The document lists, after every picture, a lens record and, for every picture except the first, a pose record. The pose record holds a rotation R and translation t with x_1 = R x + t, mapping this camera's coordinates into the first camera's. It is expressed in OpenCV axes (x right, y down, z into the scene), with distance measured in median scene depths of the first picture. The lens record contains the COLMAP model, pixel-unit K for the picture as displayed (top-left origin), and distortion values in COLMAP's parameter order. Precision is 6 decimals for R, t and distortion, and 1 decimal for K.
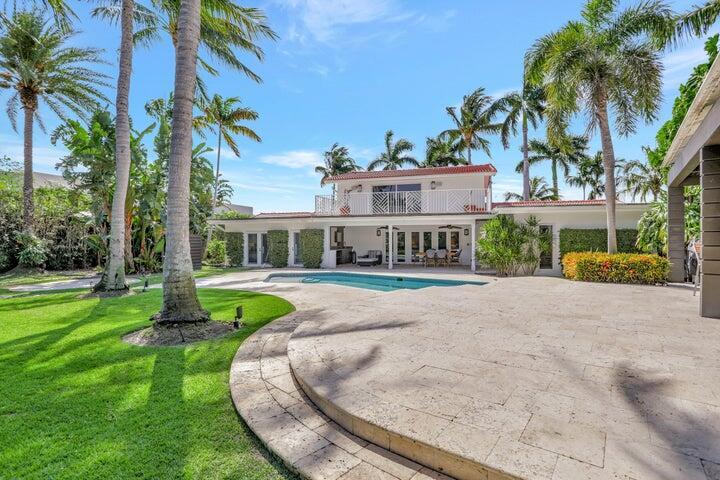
lens RADIAL K [[351.9, 0, 358.0], [0, 351.9, 234.7], [0, 0, 1]] dist [-0.044489, -0.000923]
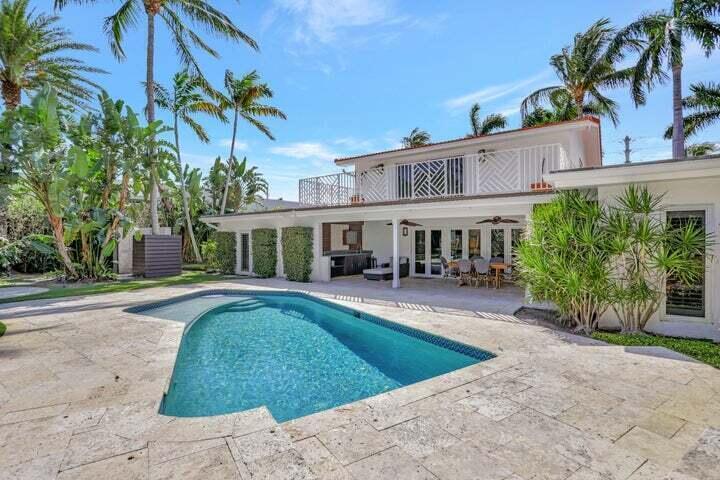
lens RADIAL K [[348.9, 0, 364.6], [0, 348.9, 239.2], [0, 0, 1]] dist [-0.034622, 0.003717]
pose [[0.948615, 0.000349, -0.316433, 0.197236], [0.004526, 0.999882, 0.014670, -0.000268], [0.316400, -0.015348, 0.948502, 0.319074]]
